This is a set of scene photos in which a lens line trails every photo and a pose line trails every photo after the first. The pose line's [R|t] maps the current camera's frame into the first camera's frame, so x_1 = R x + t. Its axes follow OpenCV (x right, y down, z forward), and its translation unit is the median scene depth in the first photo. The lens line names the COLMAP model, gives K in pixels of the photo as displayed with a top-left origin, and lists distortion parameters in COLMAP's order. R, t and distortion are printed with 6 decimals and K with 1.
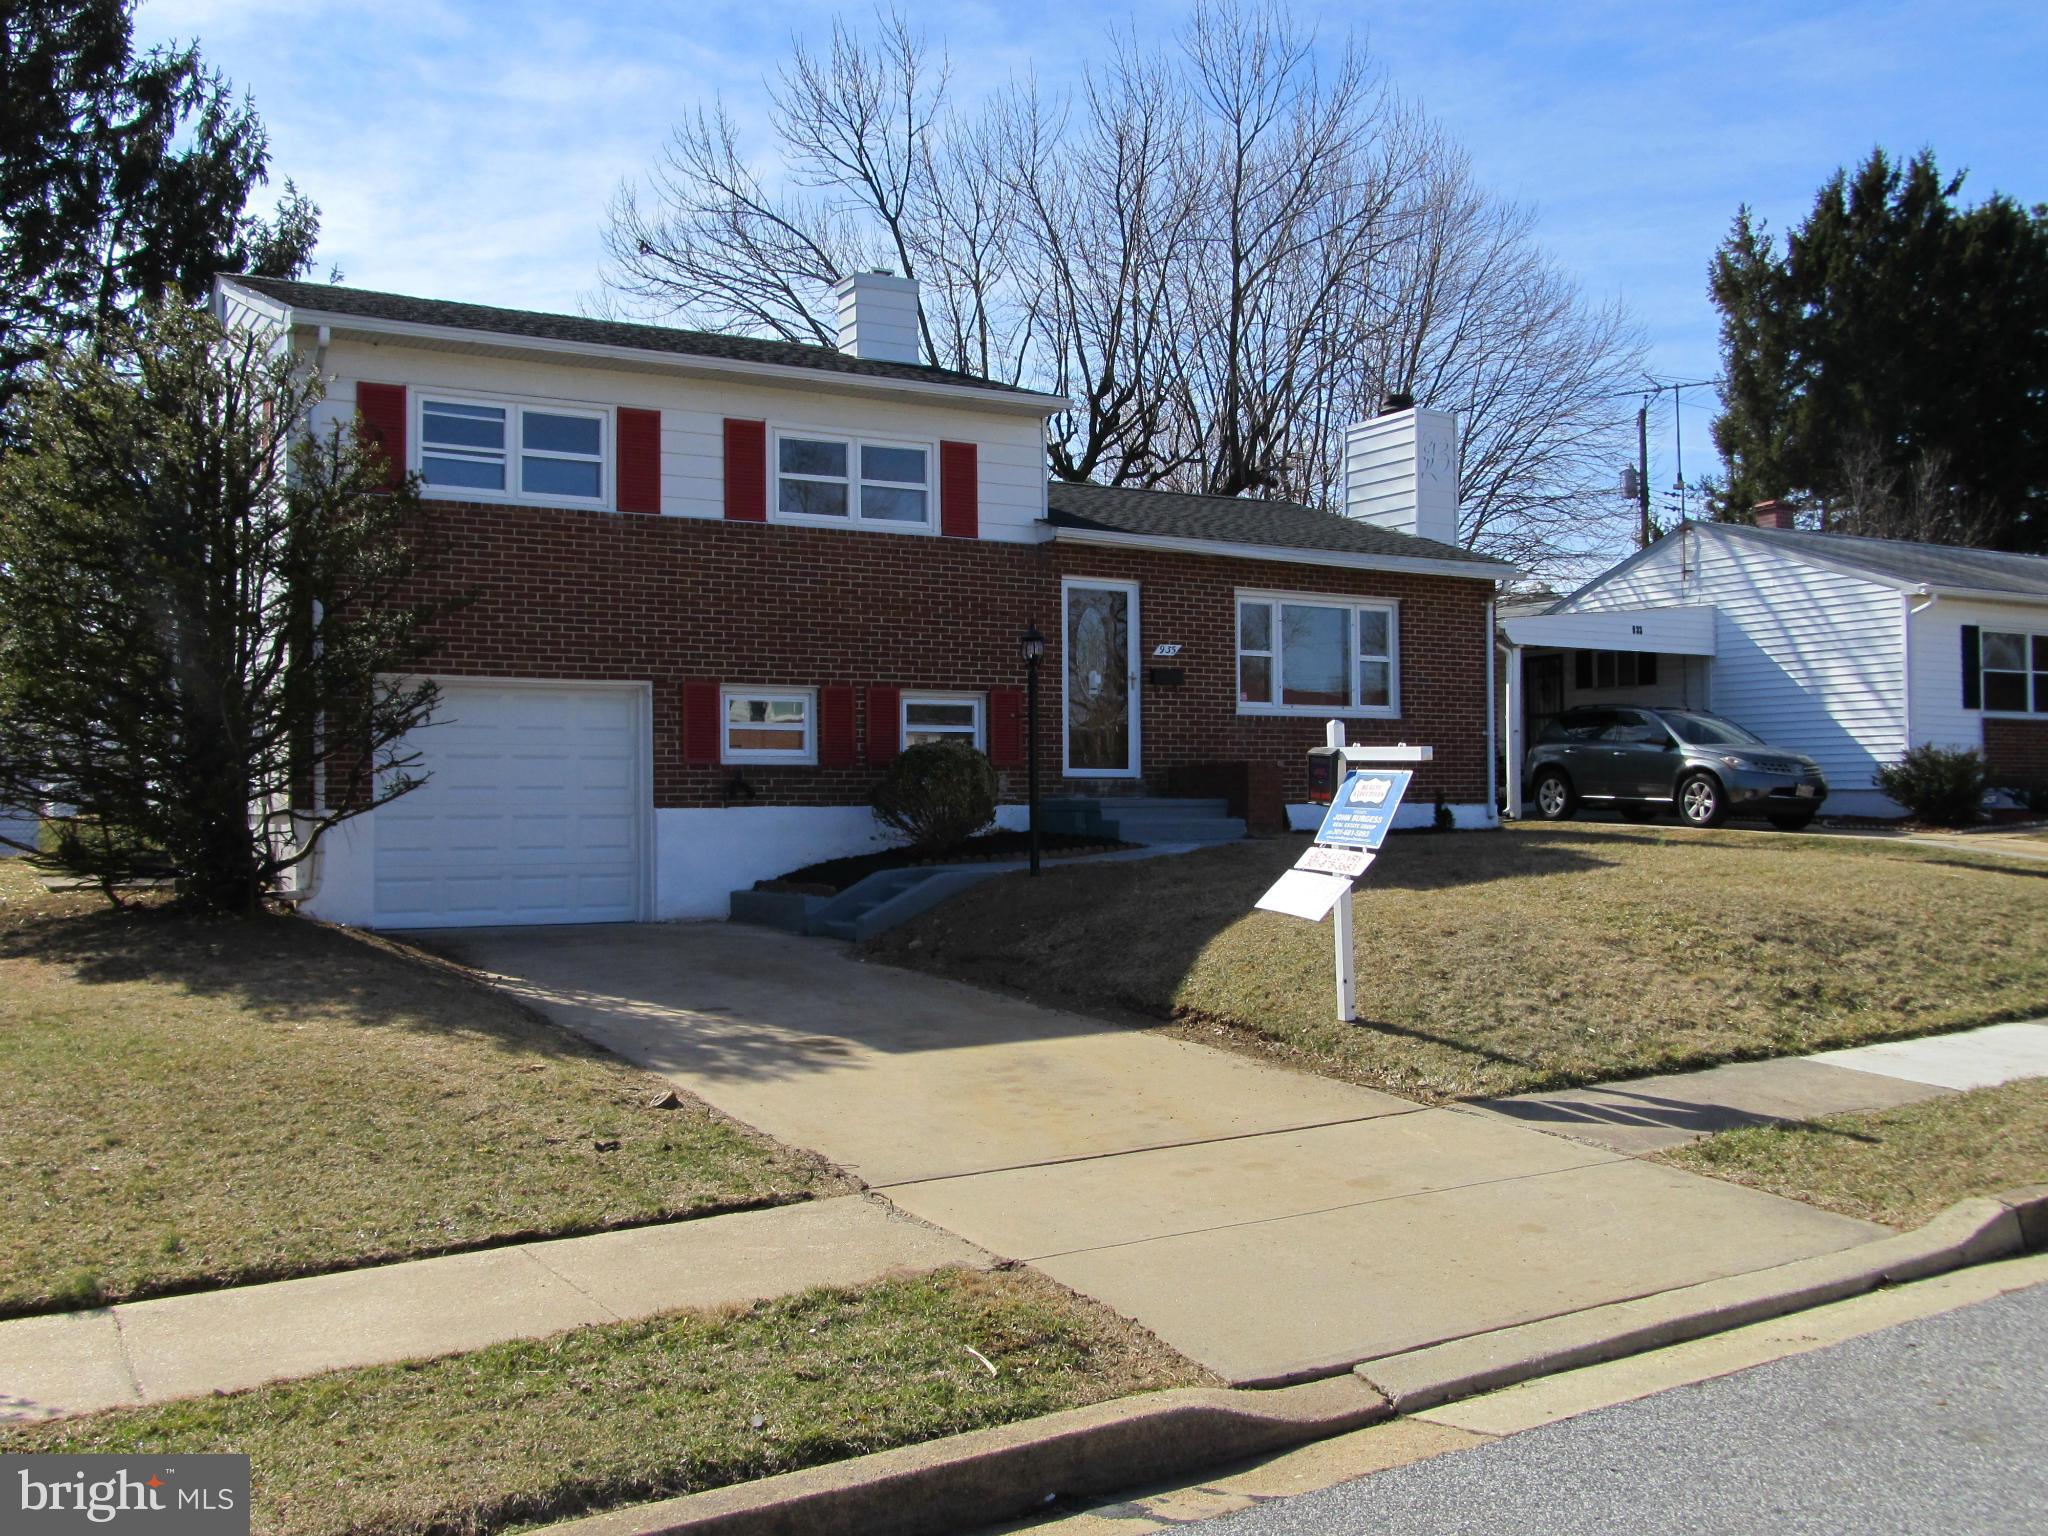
lens RADIAL K [[1709.6, 0, 1030.6], [0, 1709.6, 763.7], [0, 0, 1]] dist [-0.059098, 0.066118]
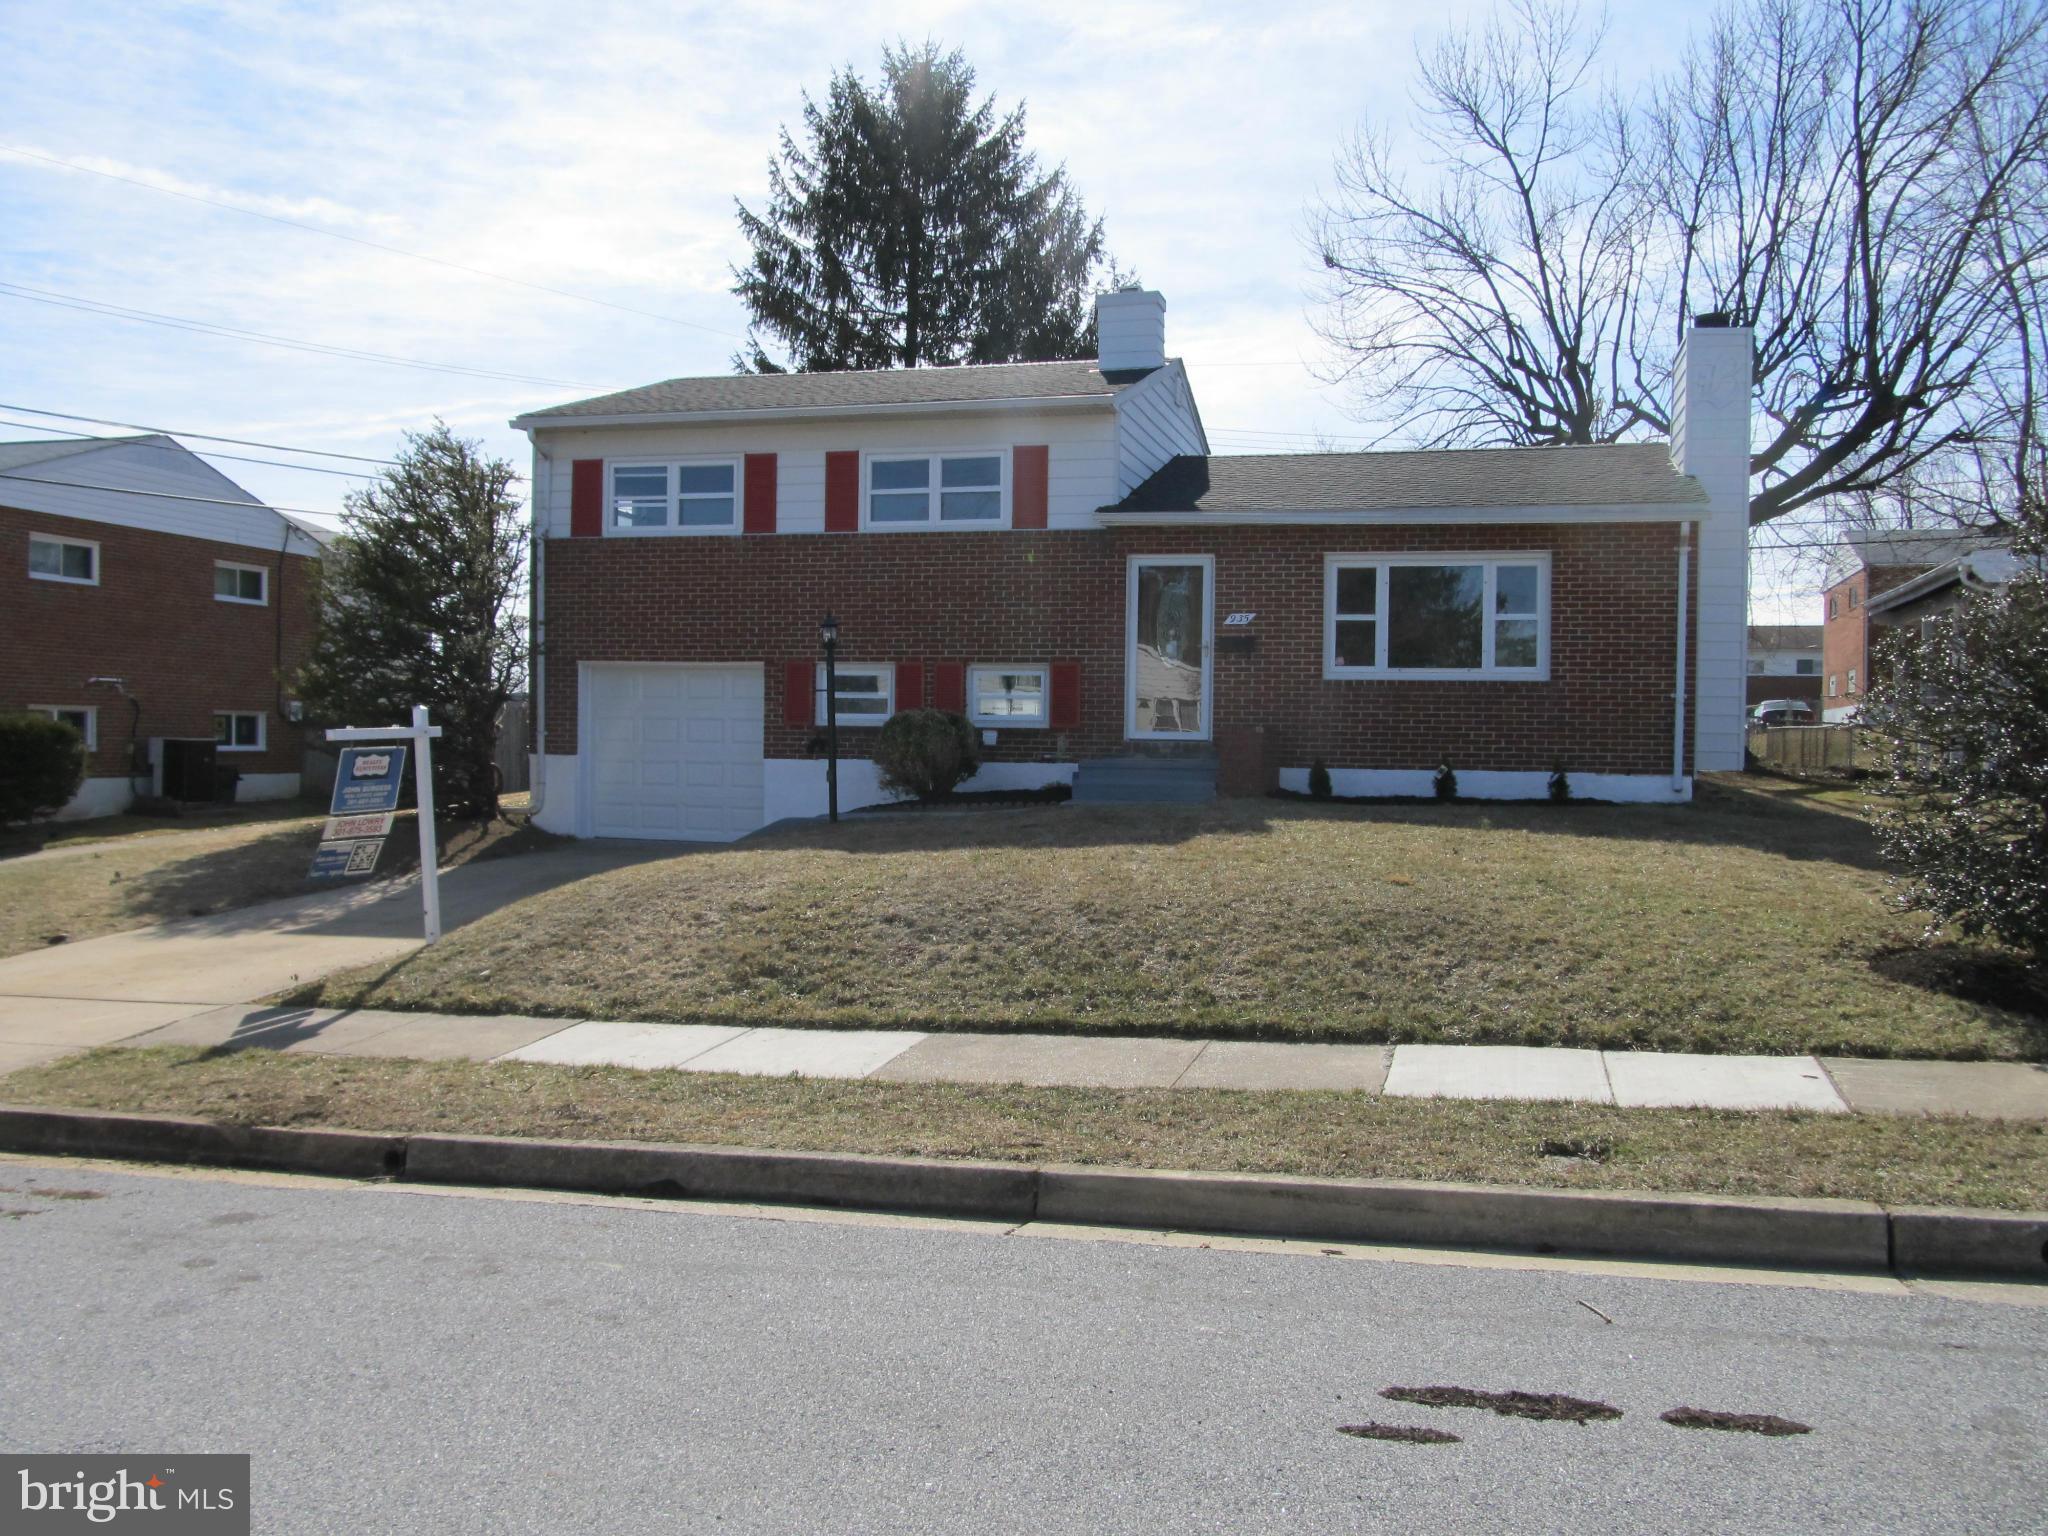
lens RADIAL K [[1709.6, 0, 1030.6], [0, 1709.6, 763.7], [0, 0, 1]] dist [-0.059098, 0.066118]
pose [[0.749395, 0.010738, -0.662036, 0.743012], [-0.008139, 0.999942, 0.007006, 0.017515], [0.662073, 0.000138, 0.749439, 0.146687]]
